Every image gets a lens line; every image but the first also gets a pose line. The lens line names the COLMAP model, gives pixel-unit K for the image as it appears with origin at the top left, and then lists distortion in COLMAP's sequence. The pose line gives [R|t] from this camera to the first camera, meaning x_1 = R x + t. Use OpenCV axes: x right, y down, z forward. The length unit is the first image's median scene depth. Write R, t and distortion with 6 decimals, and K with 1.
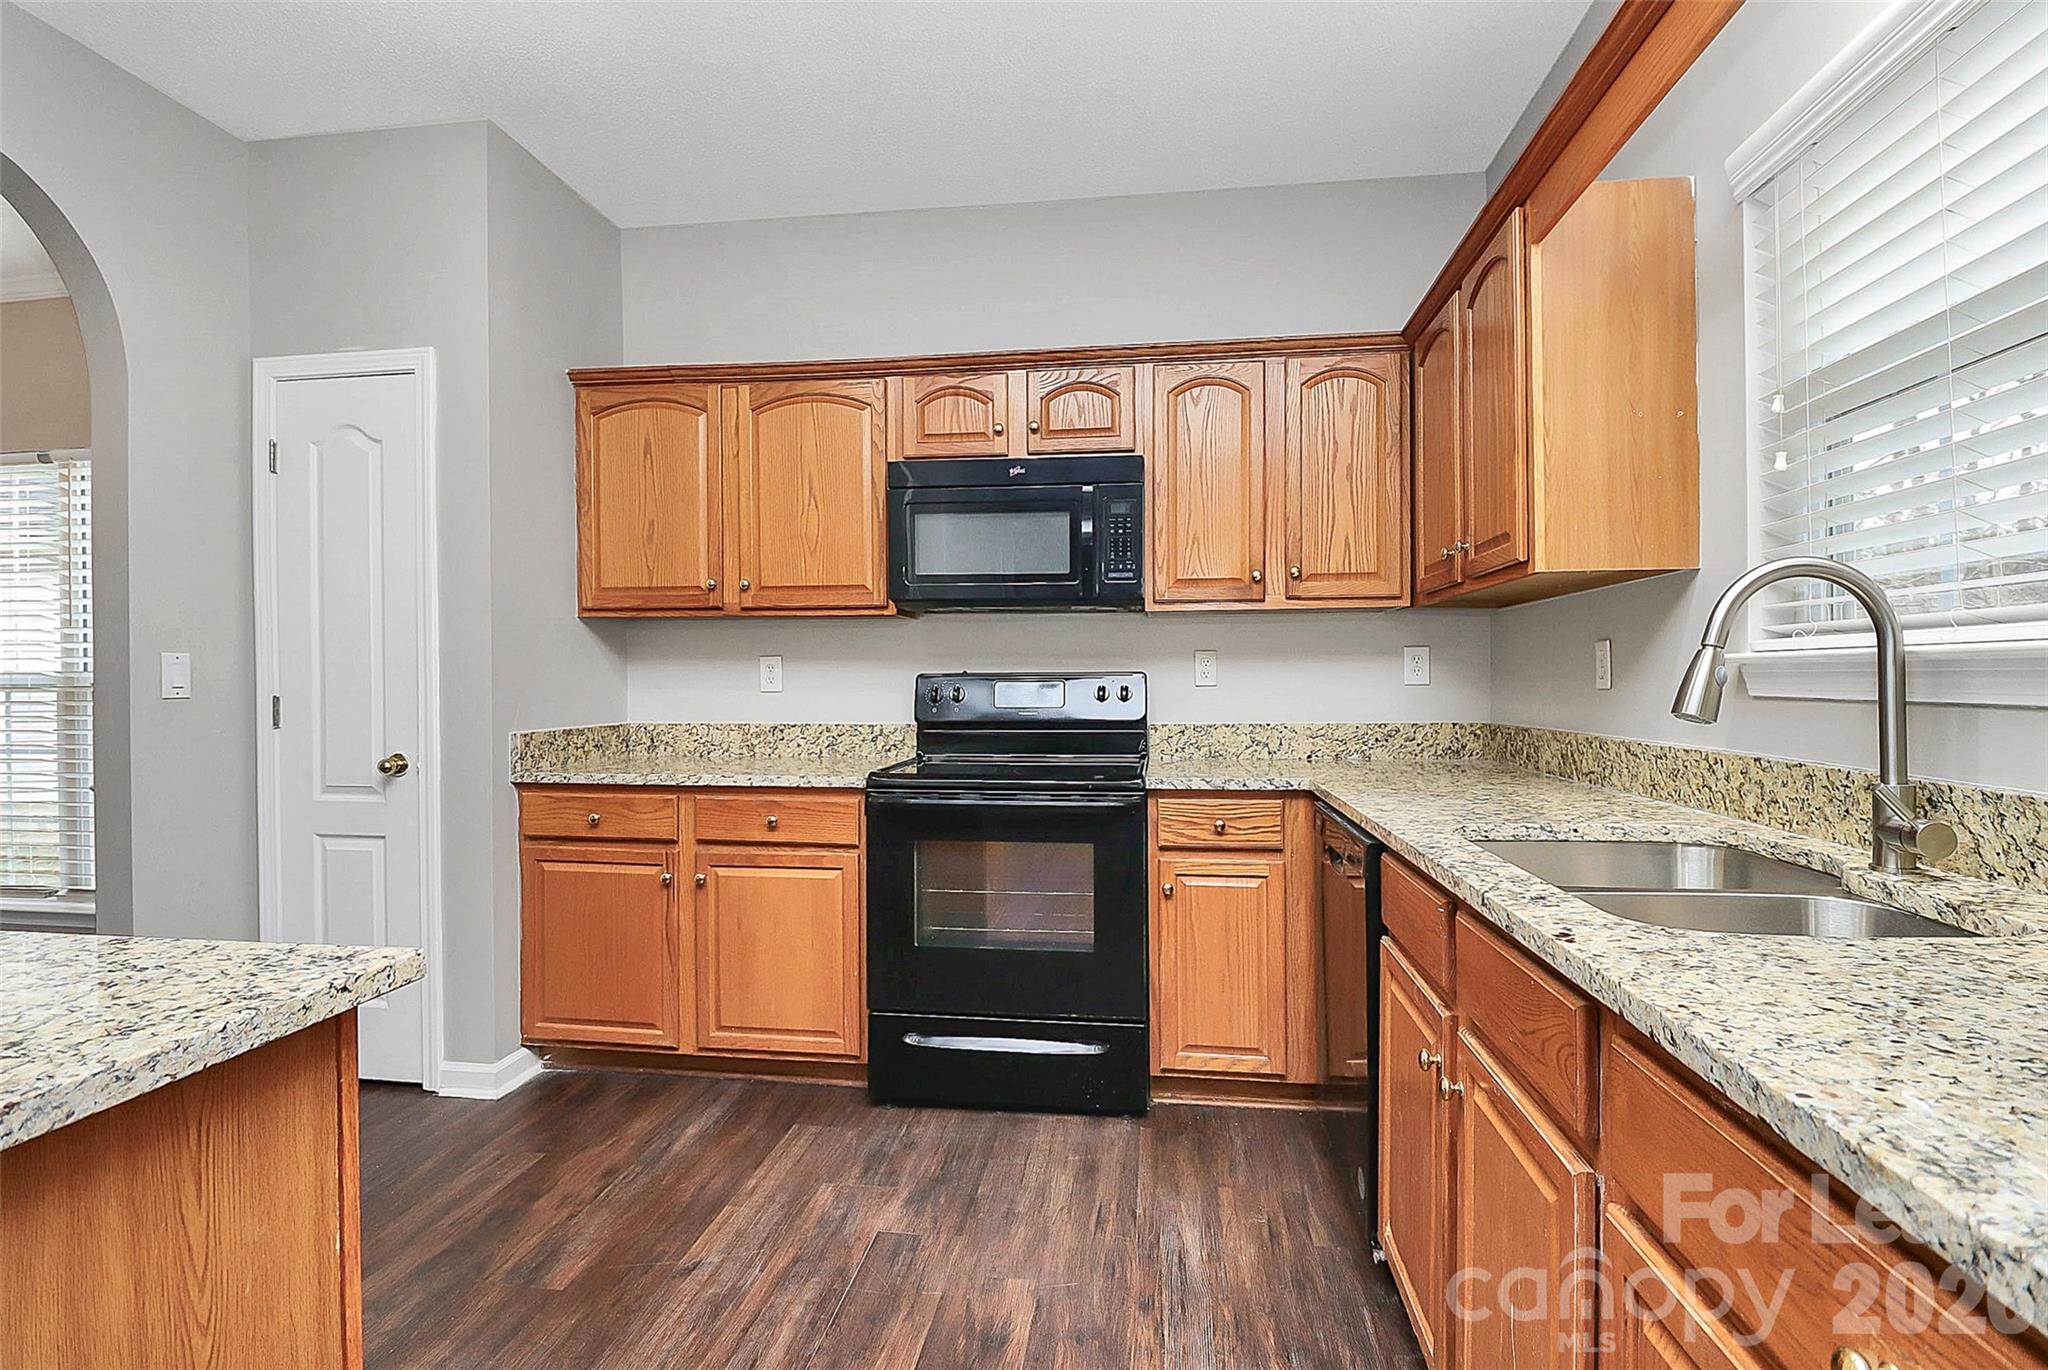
lens RADIAL K [[964.8, 0, 1031.2], [0, 964.8, 681.8], [0, 0, 1]] dist [-0.015290, -0.000607]
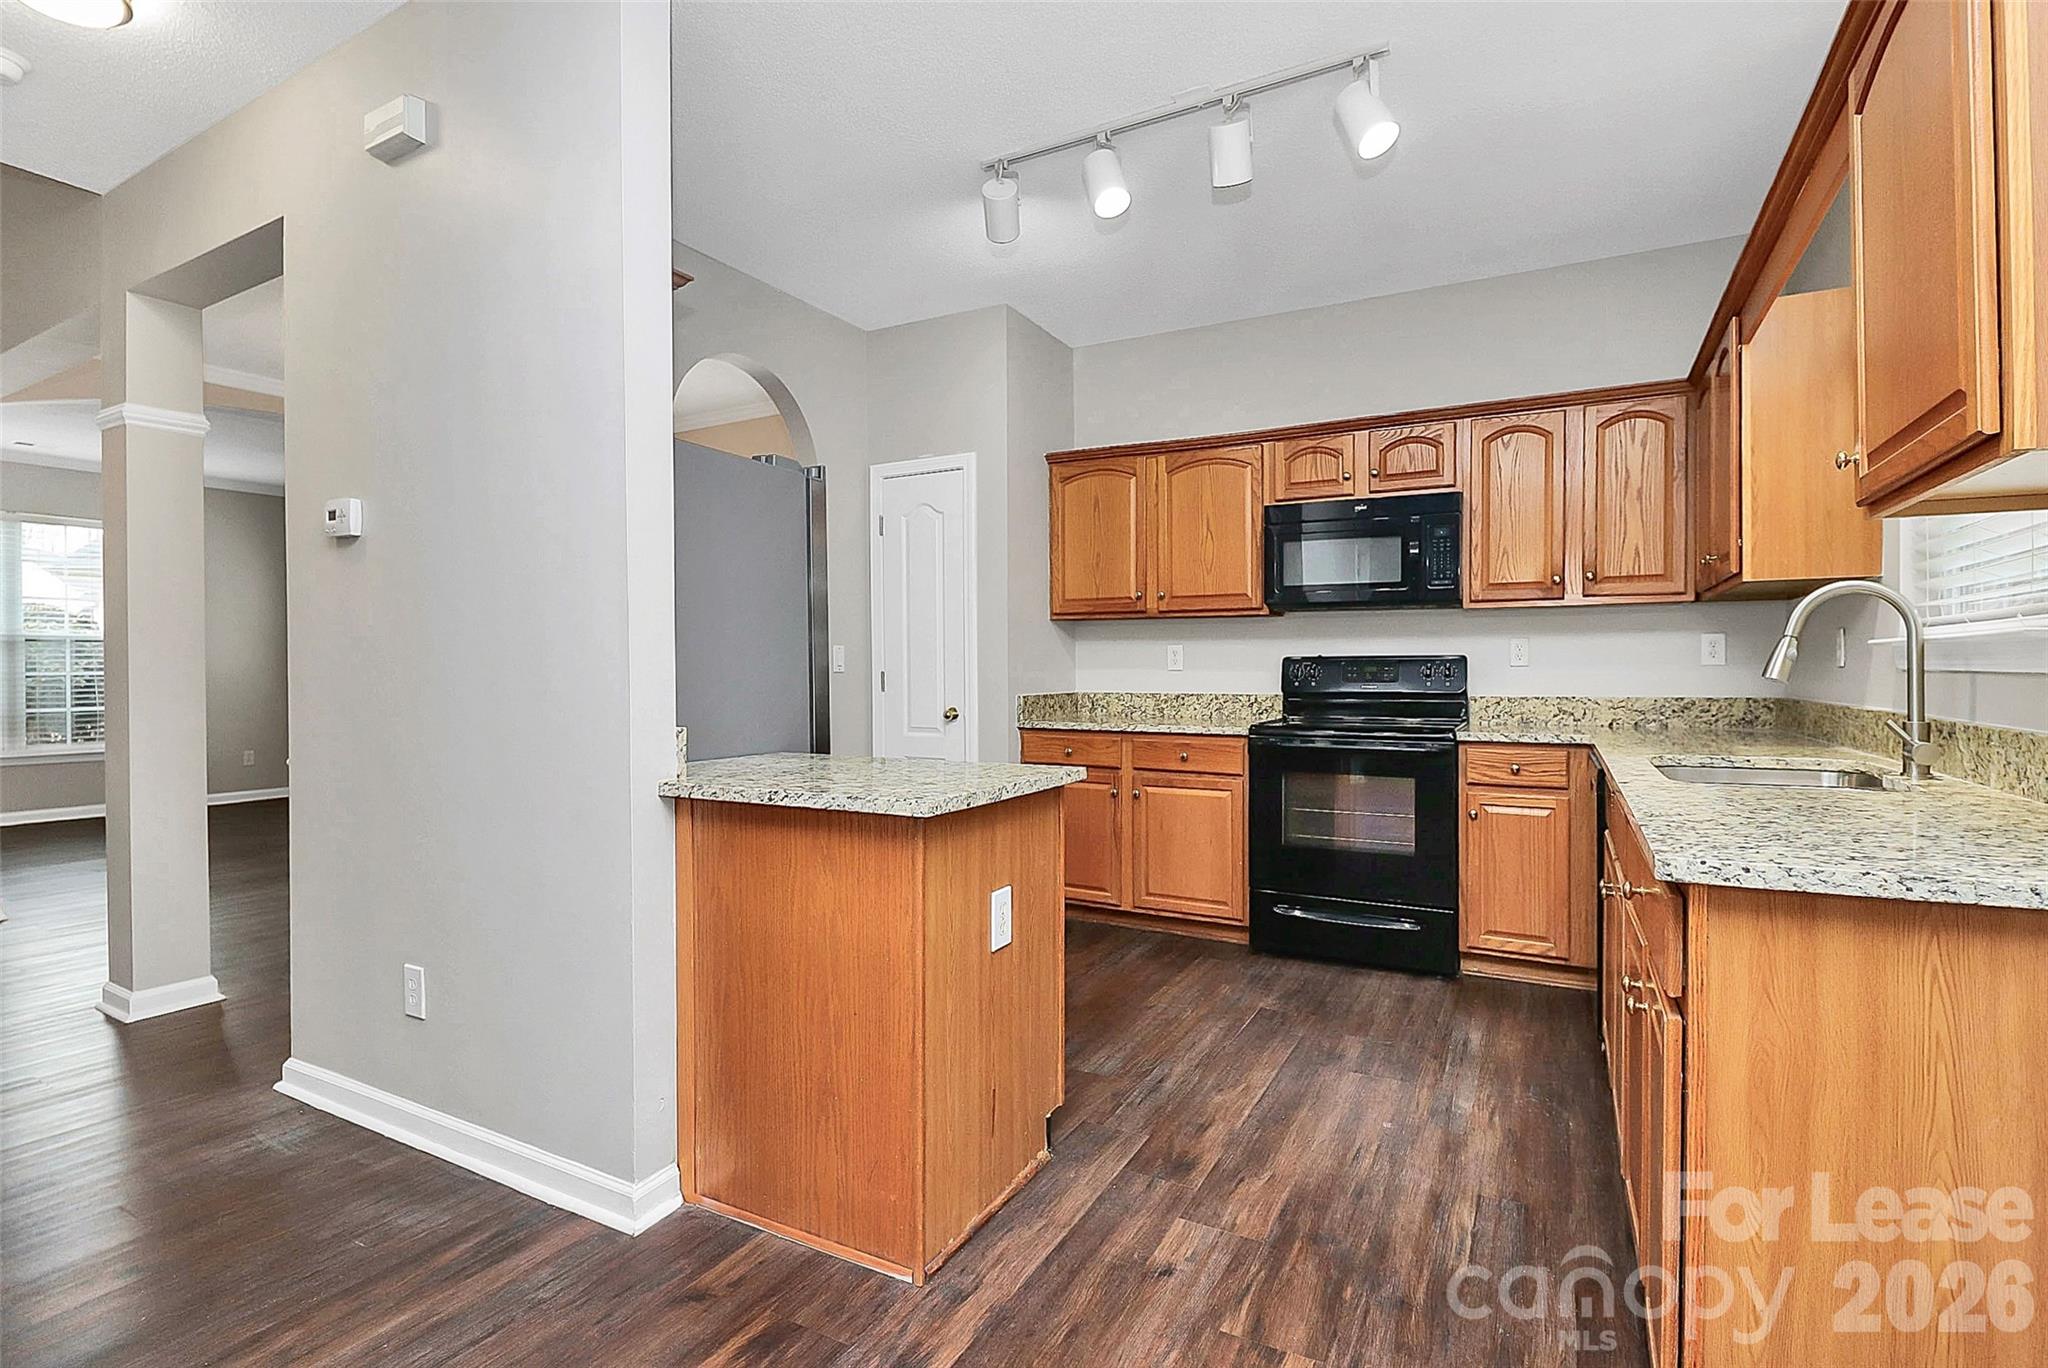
lens RADIAL K [[964.8, 0, 1039.0], [0, 964.8, 683.4], [0, 0, 1]] dist [-0.015290, -0.000607]
pose [[0.938548, 0.006938, -0.345079, 0.030917], [-0.001339, 0.999864, 0.016459, 0.008202], [0.345146, -0.014985, 0.938429, -0.453552]]
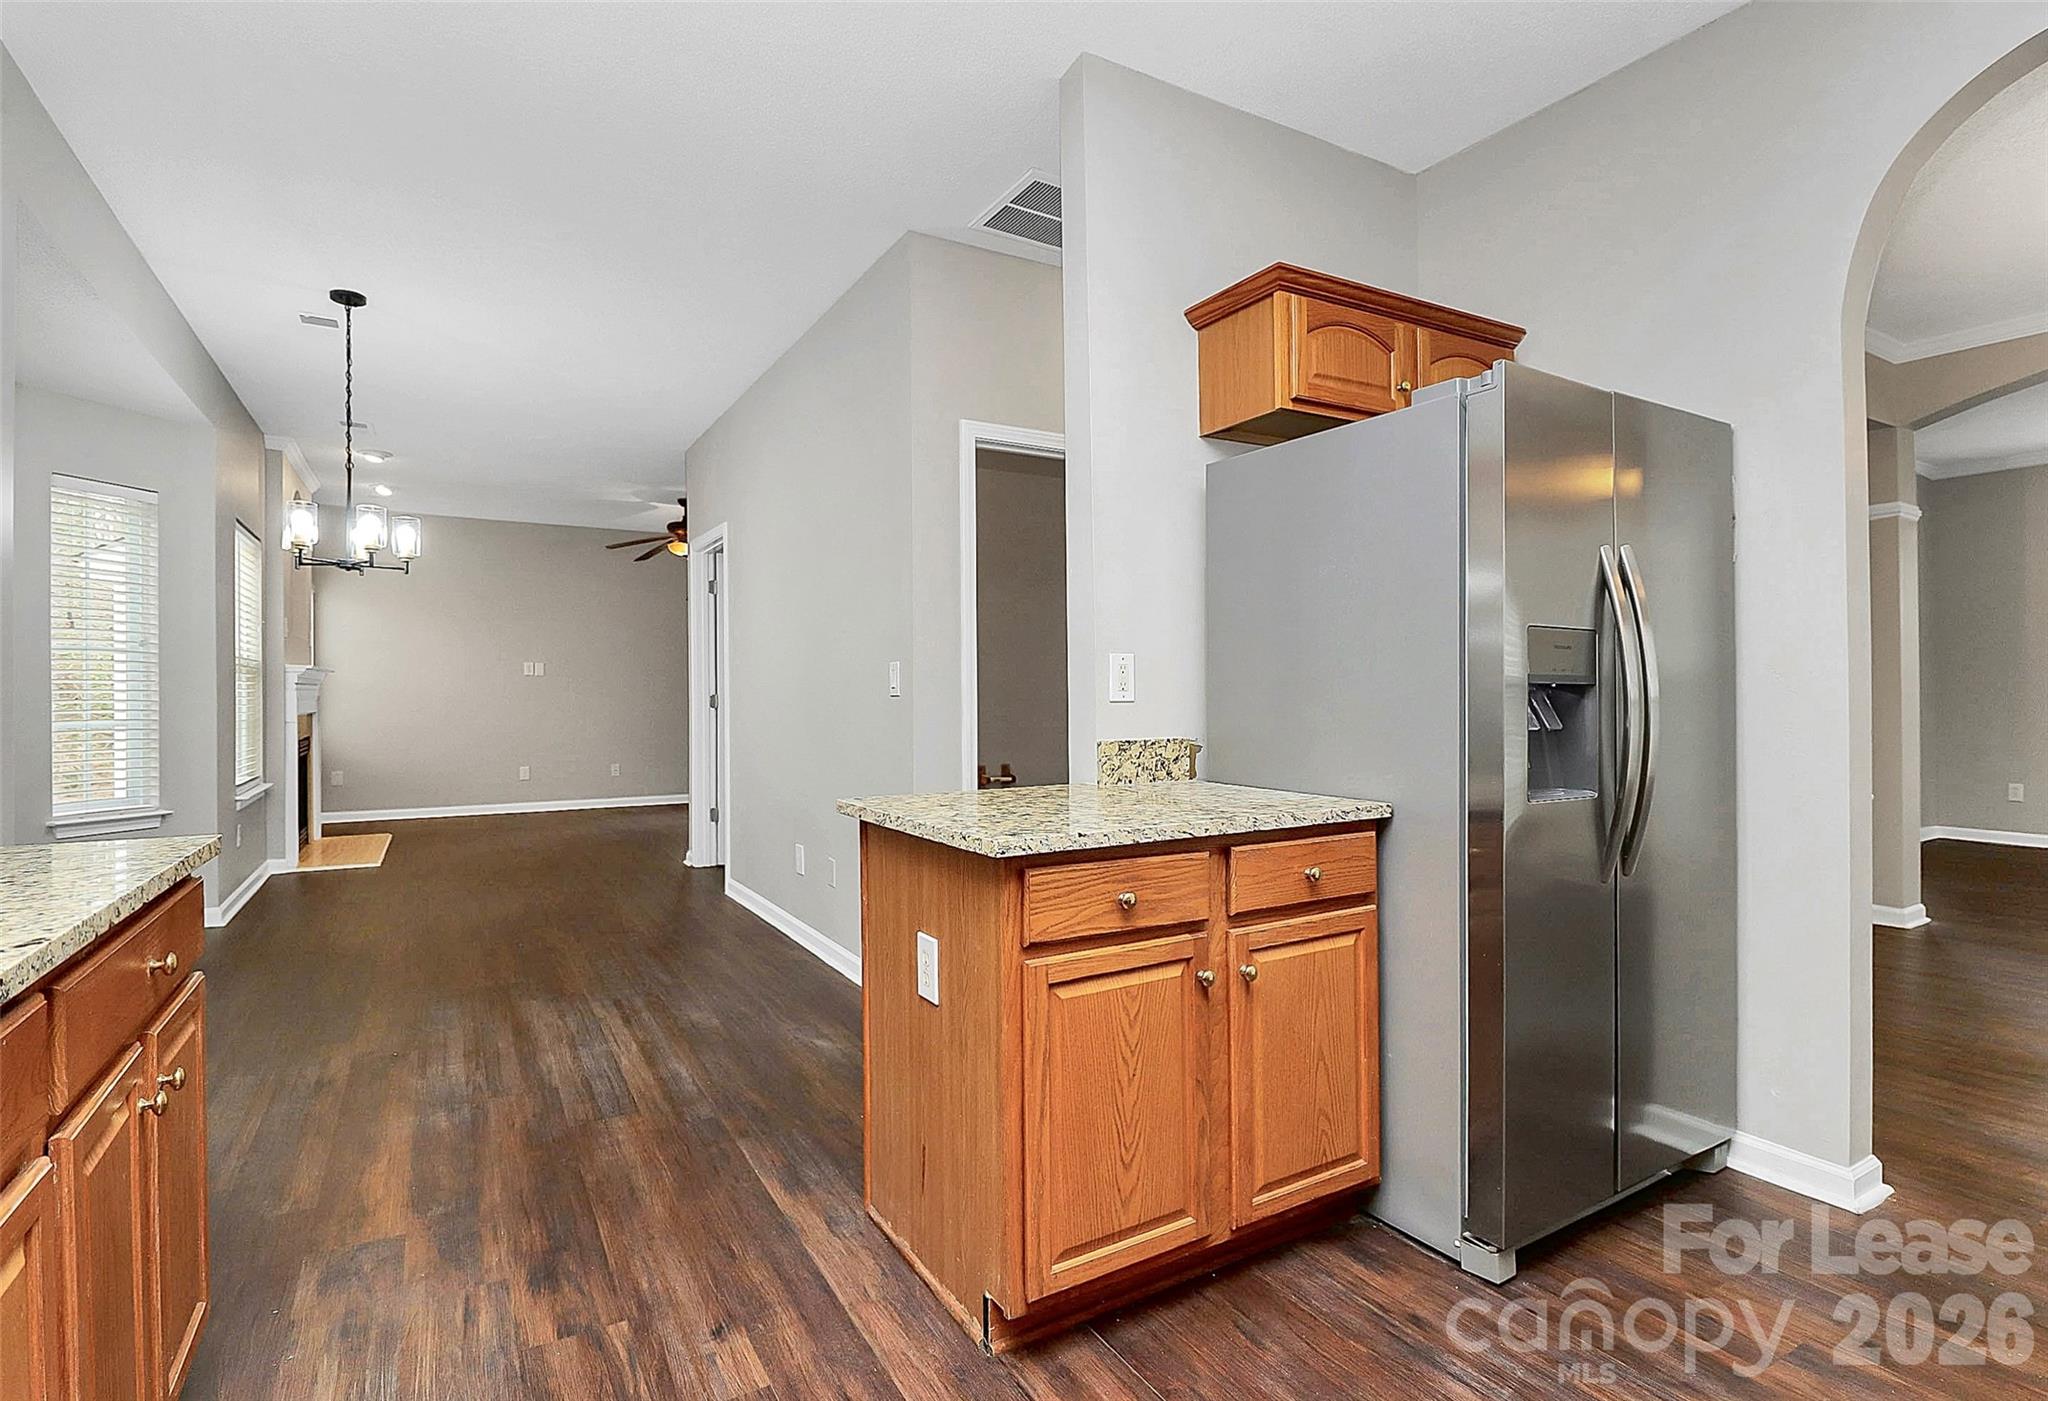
lens RADIAL K [[1000.3, 0, 1014.0], [0, 1000.3, 694.1], [0, 0, 1]] dist [-0.003149, -0.000468]
pose [[-0.792435, 0.006873, -0.609918, 0.240861], [0.005401, 0.999976, 0.004251, -0.004944], [0.609933, 0.000075, -0.792453, 2.204074]]
